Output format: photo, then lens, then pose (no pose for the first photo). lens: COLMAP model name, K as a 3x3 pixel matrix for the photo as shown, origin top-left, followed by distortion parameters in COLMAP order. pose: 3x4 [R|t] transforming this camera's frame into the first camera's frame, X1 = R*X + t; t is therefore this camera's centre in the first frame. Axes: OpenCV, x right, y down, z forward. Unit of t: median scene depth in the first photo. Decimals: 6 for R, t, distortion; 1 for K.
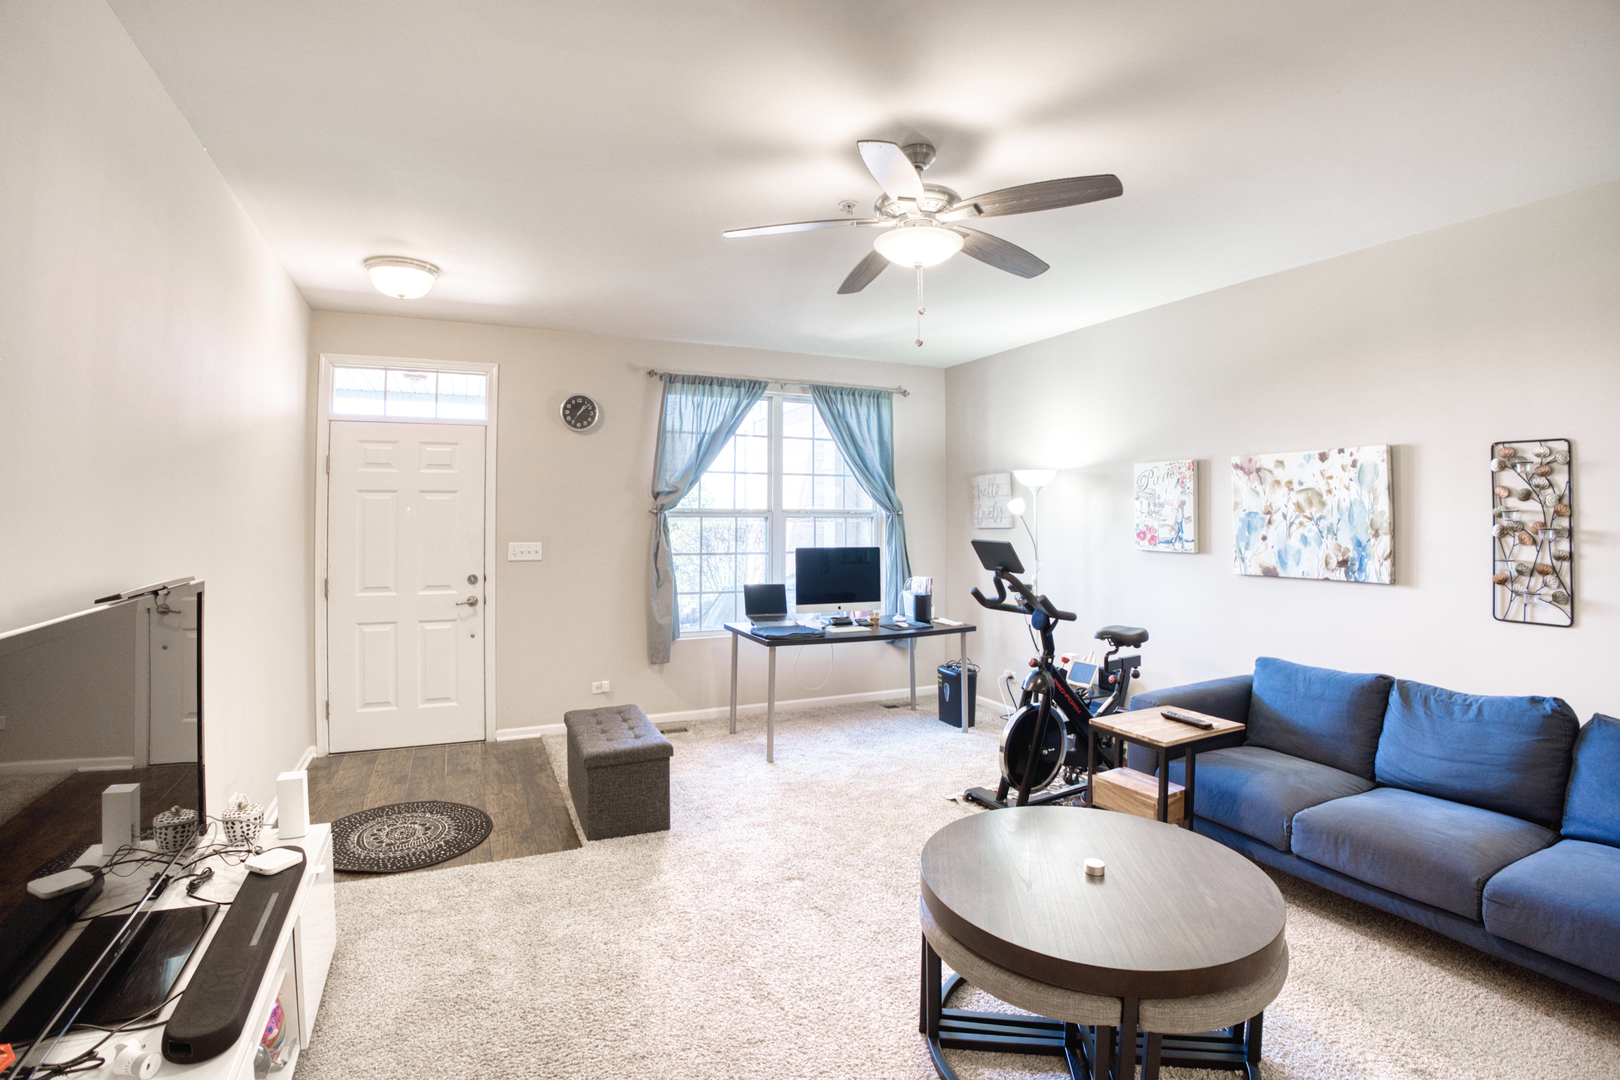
lens RADIAL K [[759.9, 0, 790.3], [0, 759.9, 508.7], [0, 0, 1]] dist [-0.065751, 0.003099]
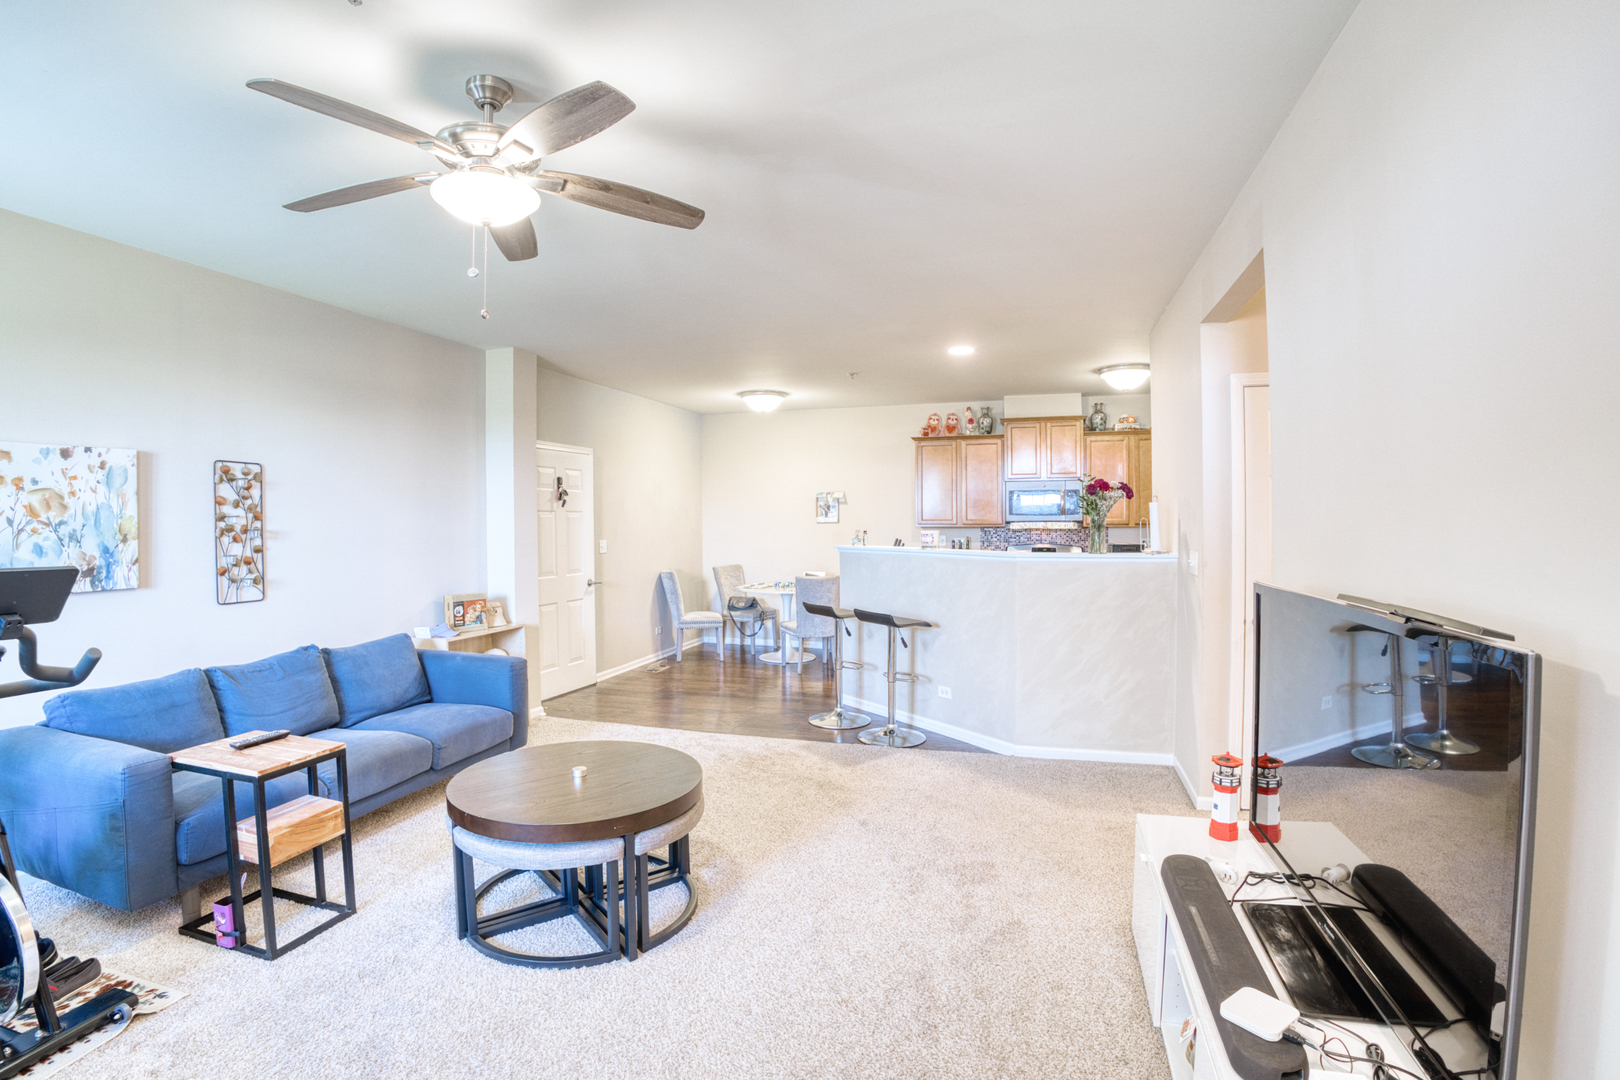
lens RADIAL K [[759.9, 0, 806.1], [0, 759.9, 528.3], [0, 0, 1]] dist [-0.065751, 0.003099]
pose [[-0.766318, -0.005903, 0.642435, -0.484288], [-0.001438, 0.999971, 0.007473, 0.010704], [-0.642460, 0.004803, -0.766304, 1.066591]]
